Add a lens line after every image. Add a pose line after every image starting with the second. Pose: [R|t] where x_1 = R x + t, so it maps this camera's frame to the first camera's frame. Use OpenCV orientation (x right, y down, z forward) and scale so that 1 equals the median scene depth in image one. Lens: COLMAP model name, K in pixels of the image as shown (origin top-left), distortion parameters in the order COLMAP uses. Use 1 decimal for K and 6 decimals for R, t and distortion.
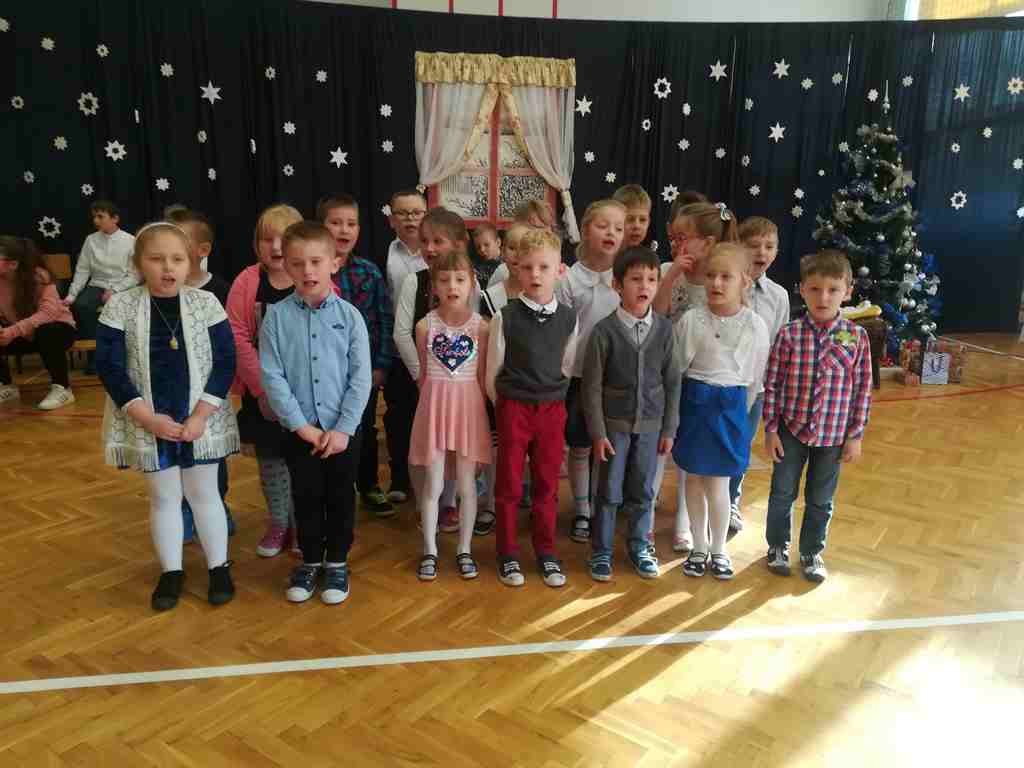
lens RADIAL K [[798.6, 0, 502.7], [0, 798.6, 401.3], [0, 0, 1]] dist [0.046654, -0.048426]
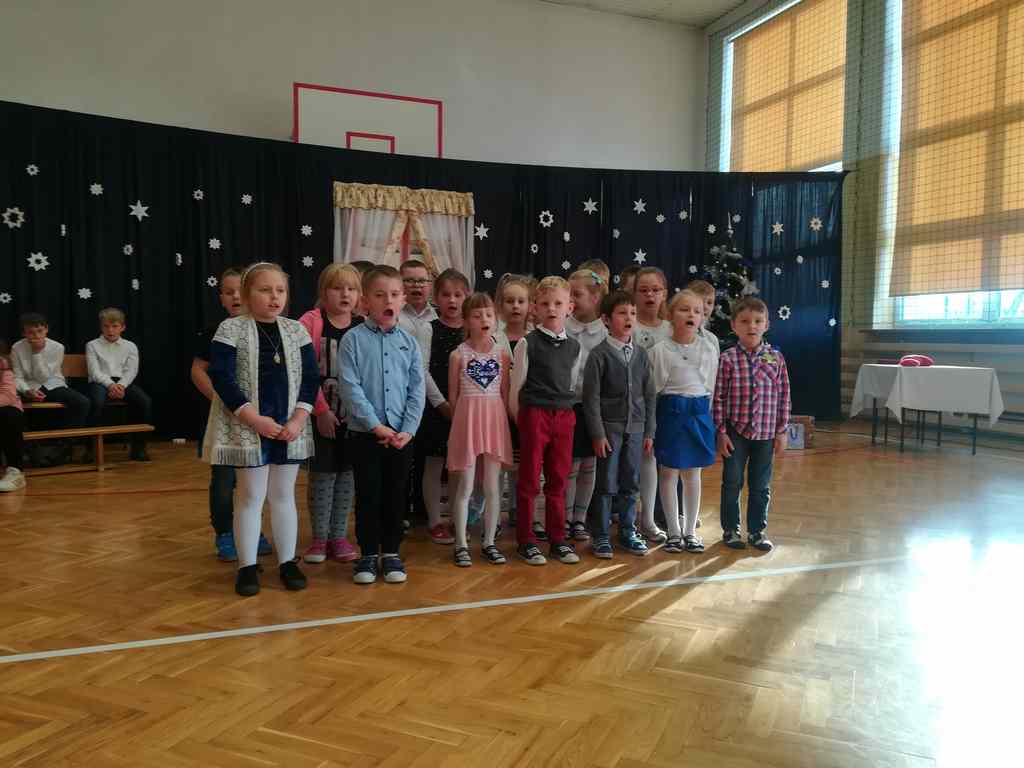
lens RADIAL K [[798.6, 0, 510.4], [0, 798.6, 390.2], [0, 0, 1]] dist [0.046654, -0.048426]
pose [[0.979569, -0.020401, 0.200071, -0.267322], [0.057321, 0.981898, -0.180527, 0.189730], [-0.192767, 0.188307, 0.963006, -0.204248]]
